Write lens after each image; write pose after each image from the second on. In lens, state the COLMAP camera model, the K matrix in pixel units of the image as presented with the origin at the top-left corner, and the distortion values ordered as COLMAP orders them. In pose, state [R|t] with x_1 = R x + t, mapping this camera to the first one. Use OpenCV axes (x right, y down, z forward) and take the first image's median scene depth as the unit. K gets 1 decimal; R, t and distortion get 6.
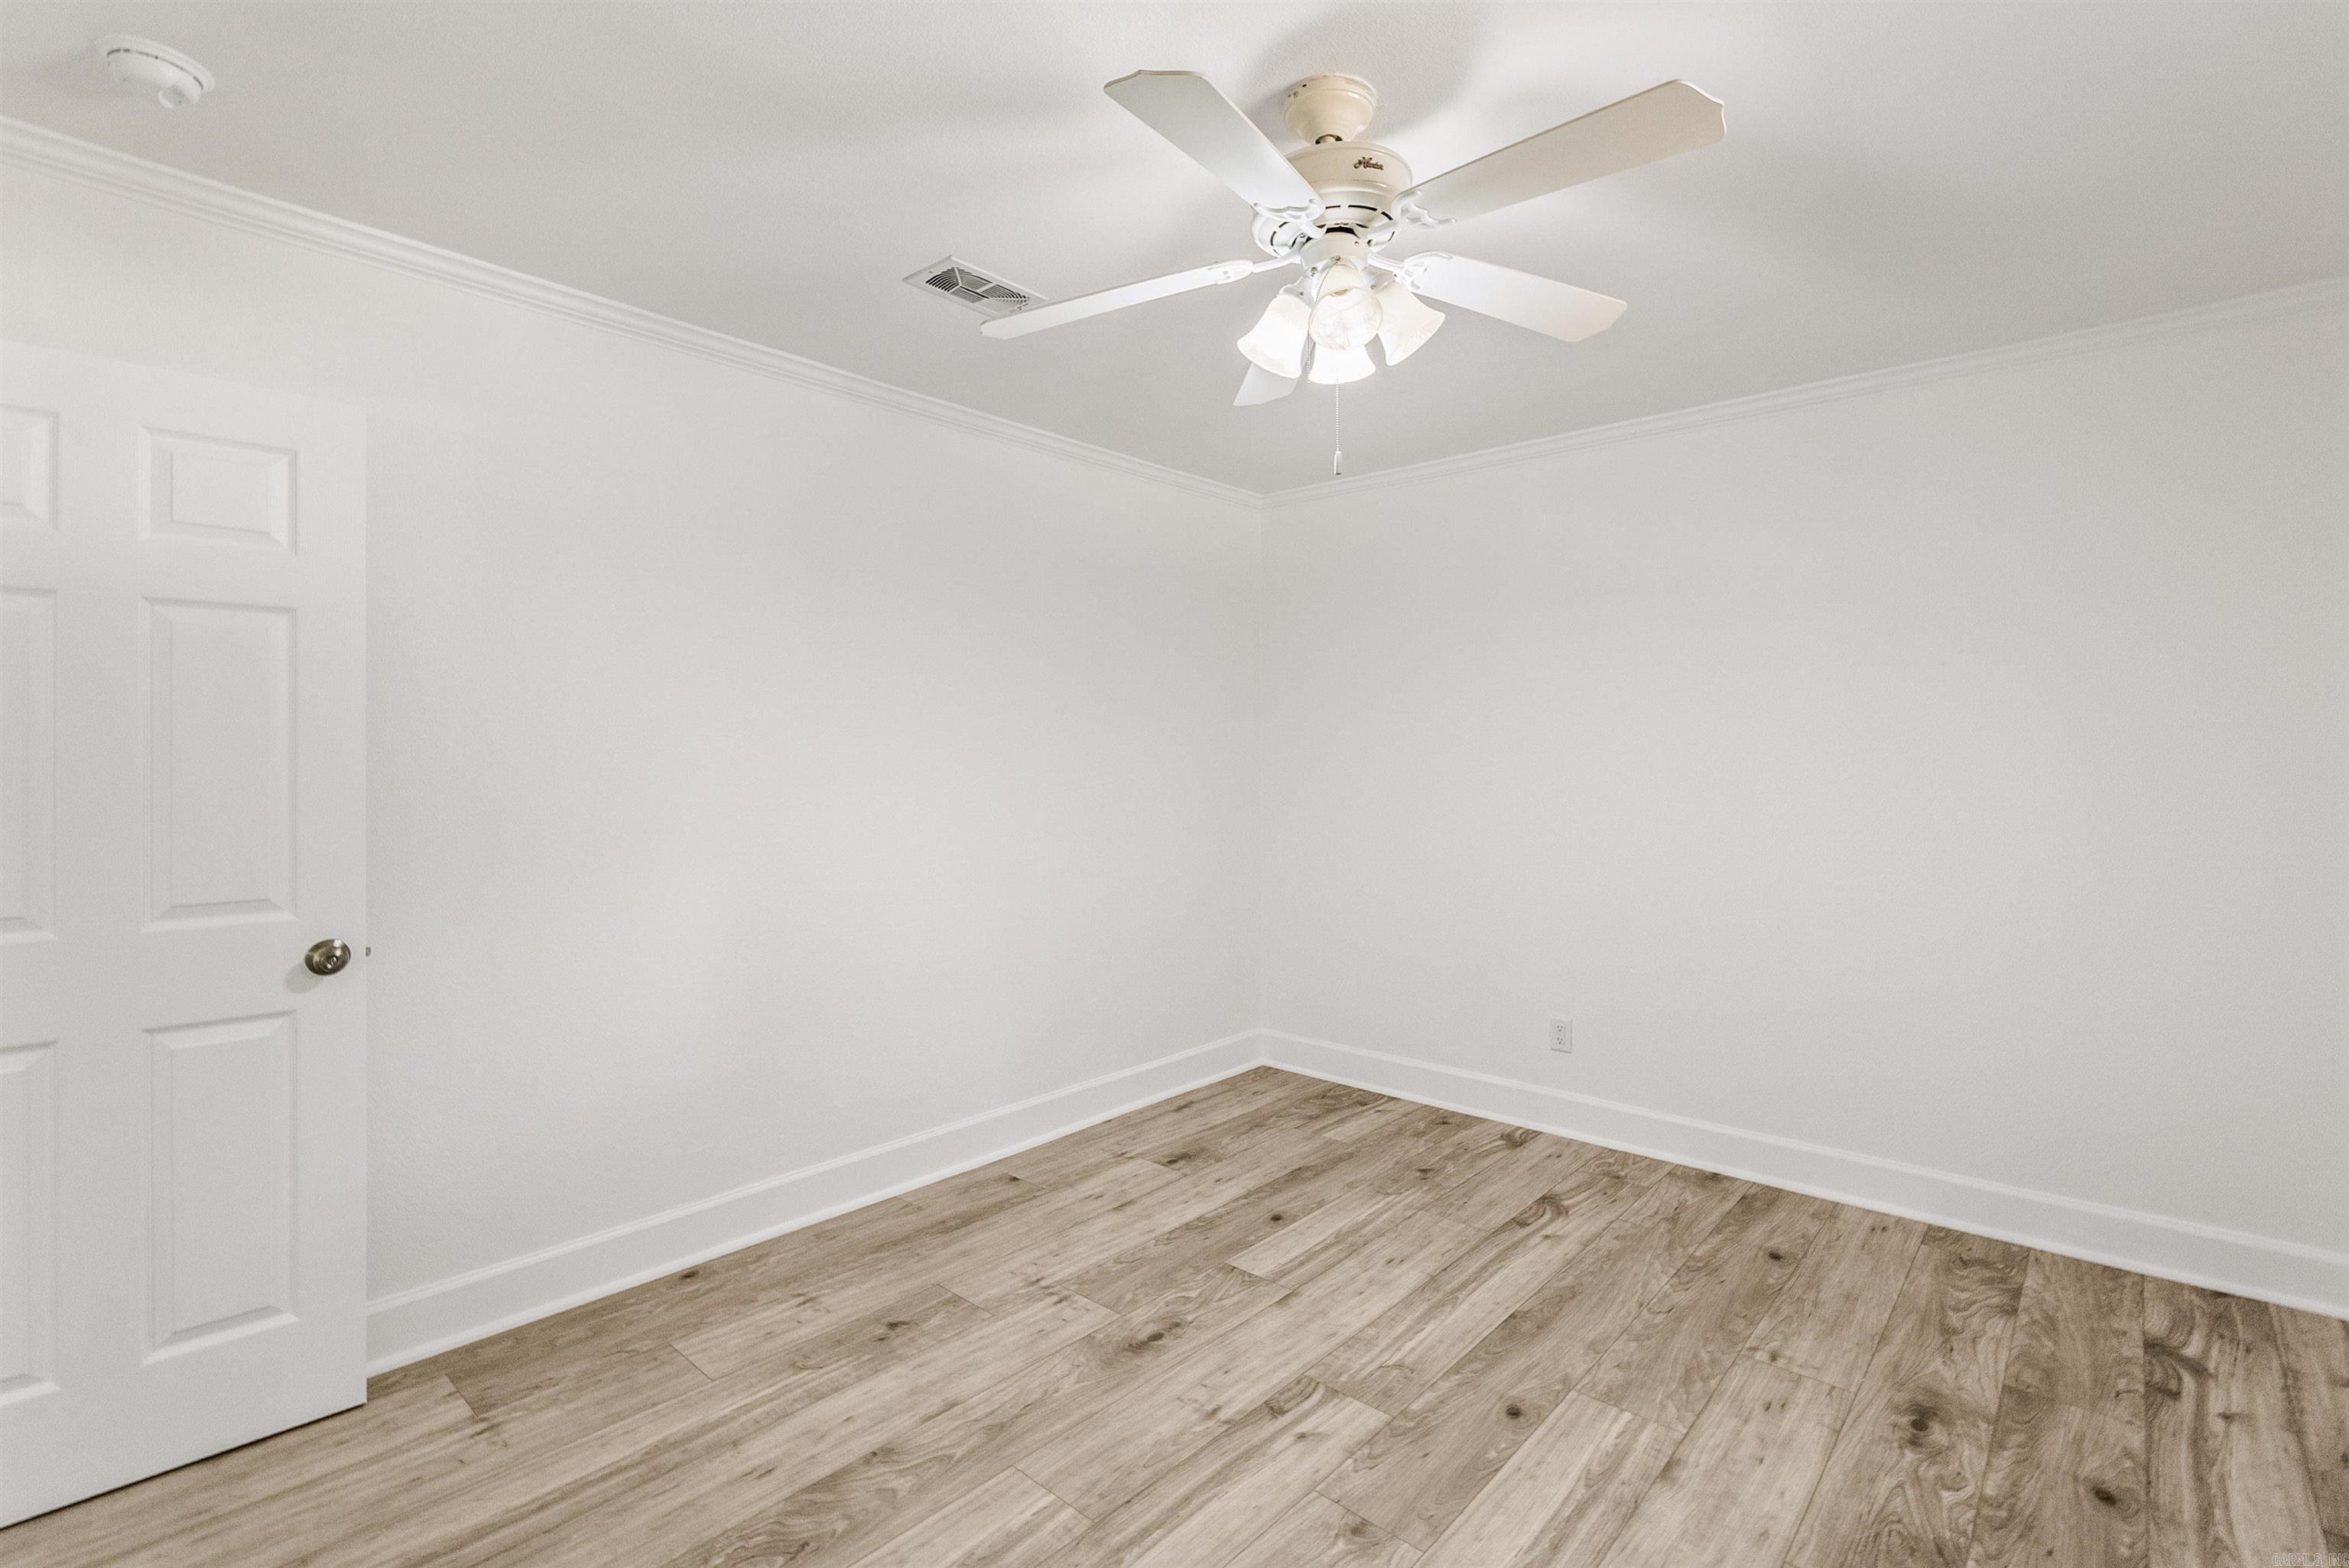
lens RADIAL K [[1073.0, 0, 1116.6], [0, 1073.0, 769.5], [0, 0, 1]] dist [0.010758, -0.001037]
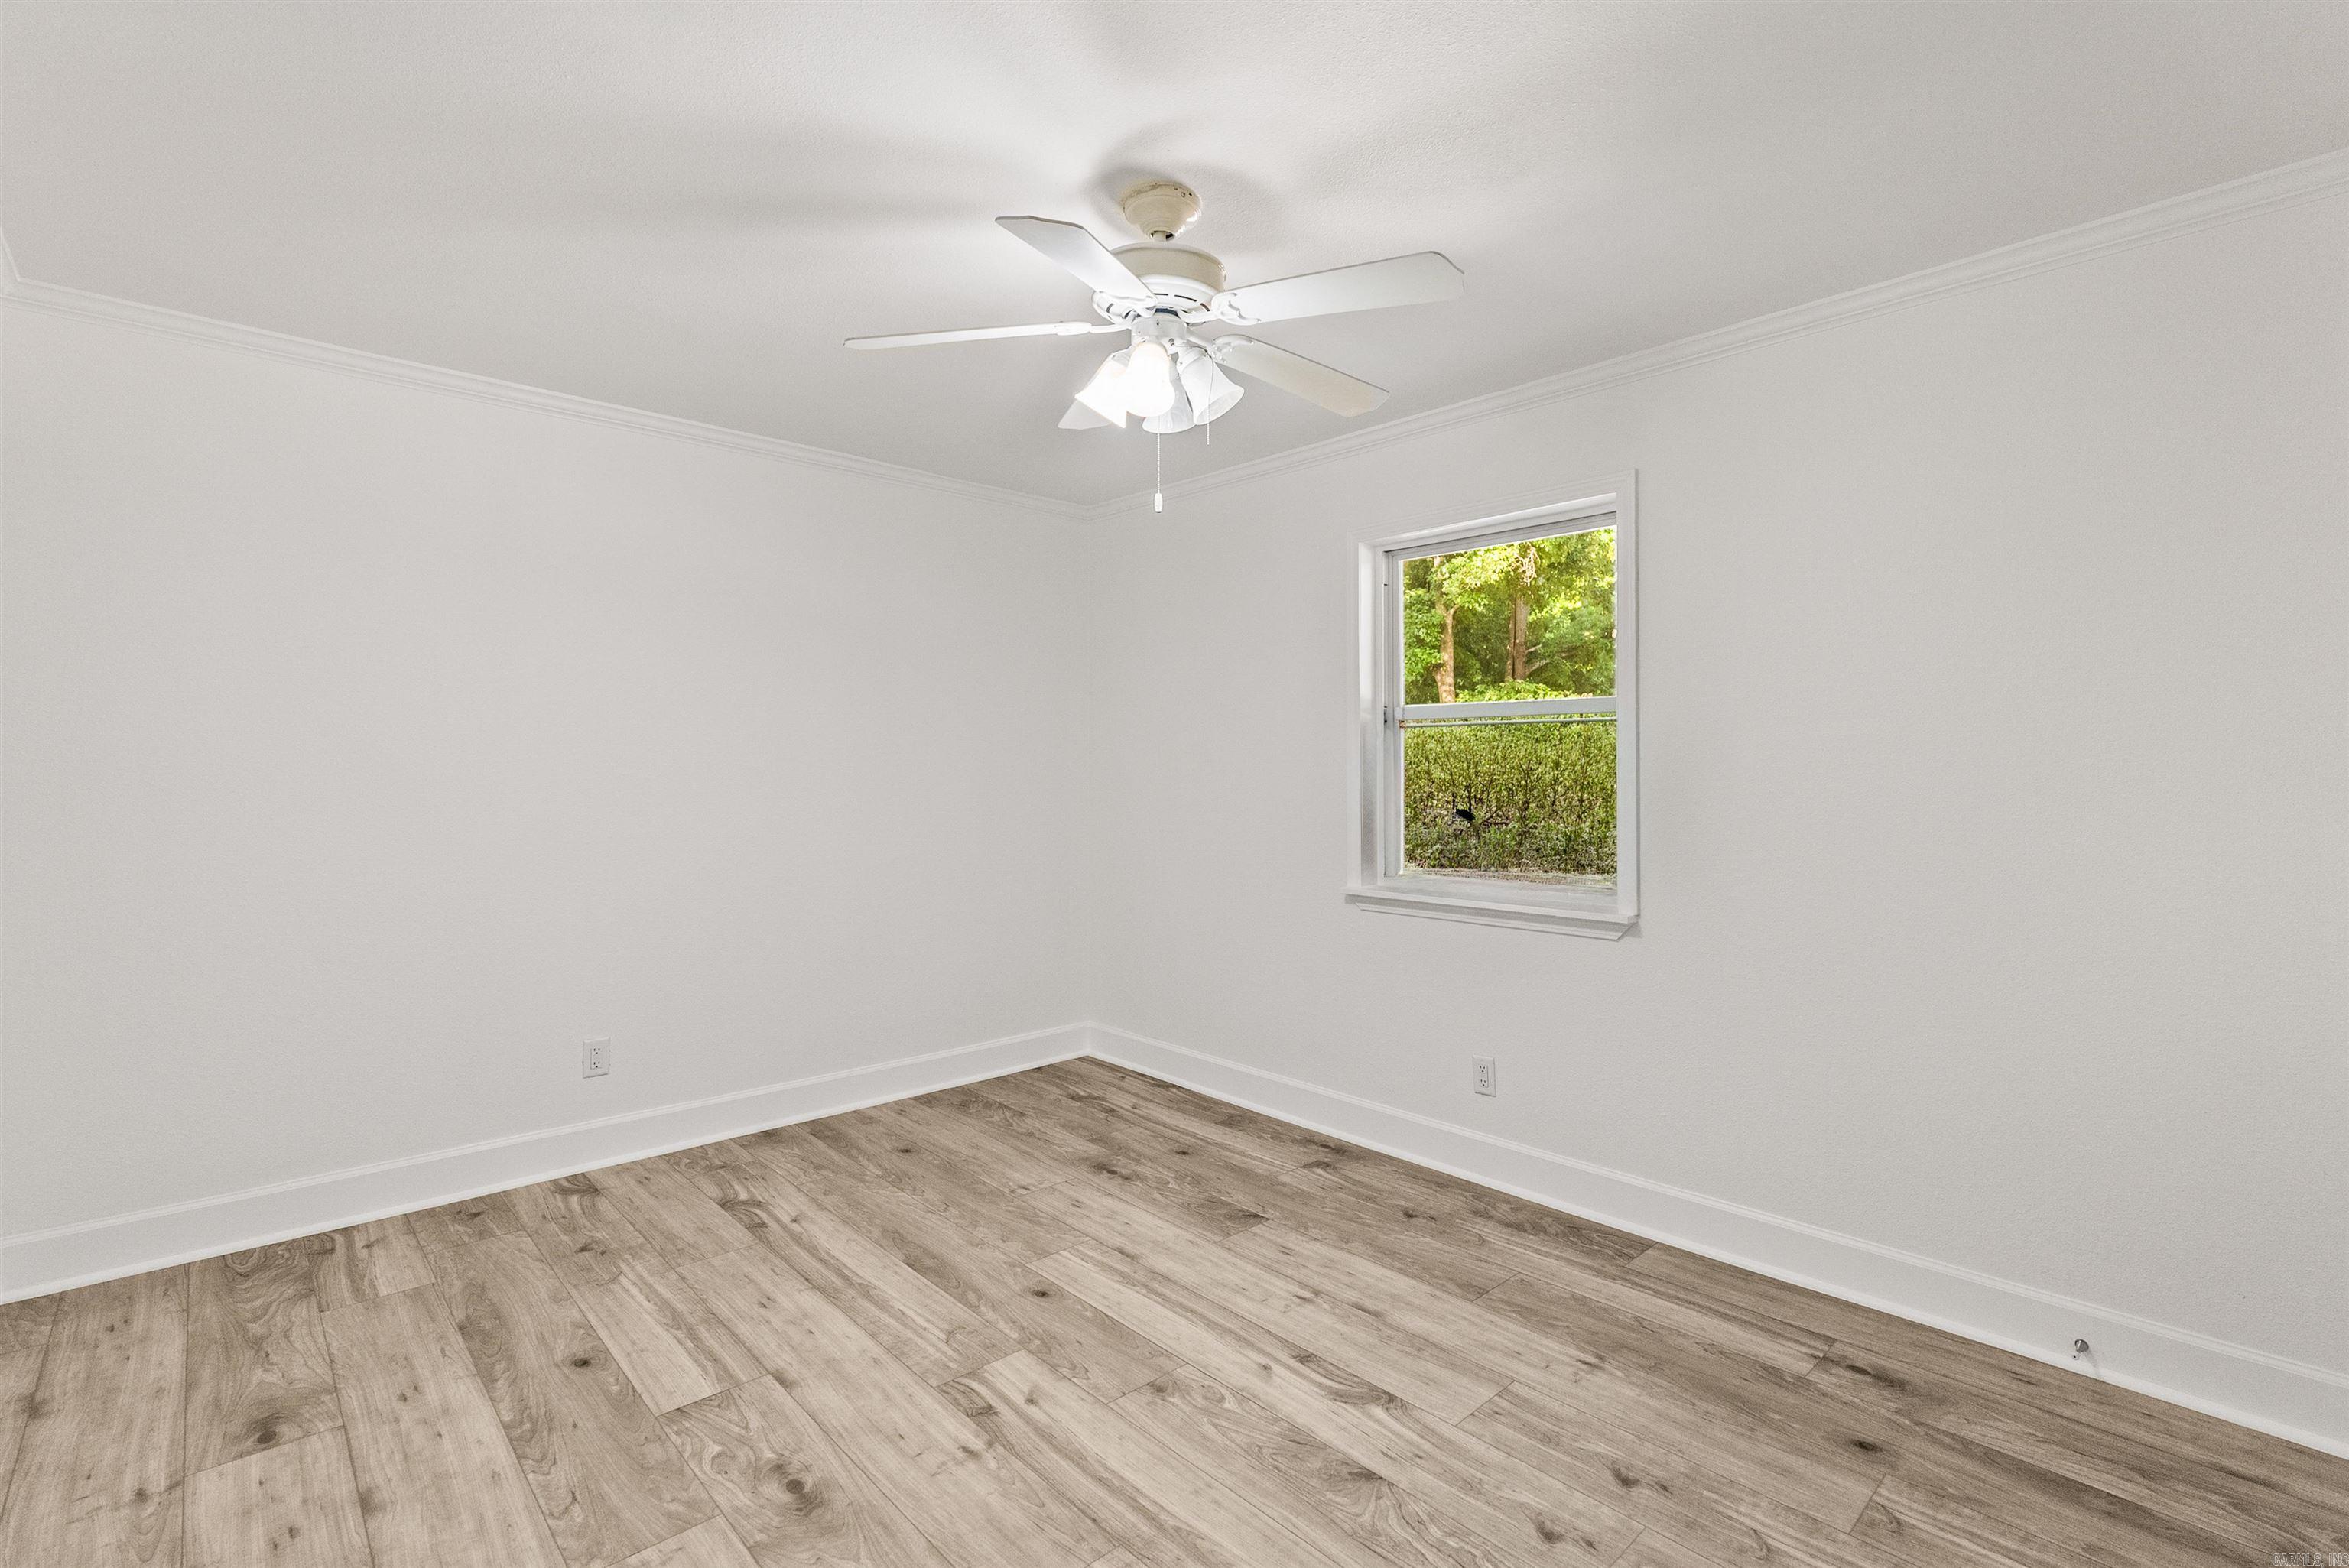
lens RADIAL K [[1073.0, 0, 1171.7], [0, 1073.0, 777.1], [0, 0, 1]] dist [0.010758, -0.001037]
pose [[0.068340, -0.003624, 0.997656, -0.643992], [0.002063, 0.999992, 0.003491, -0.005521], [-0.997660, 0.001820, 0.068346, 0.568712]]
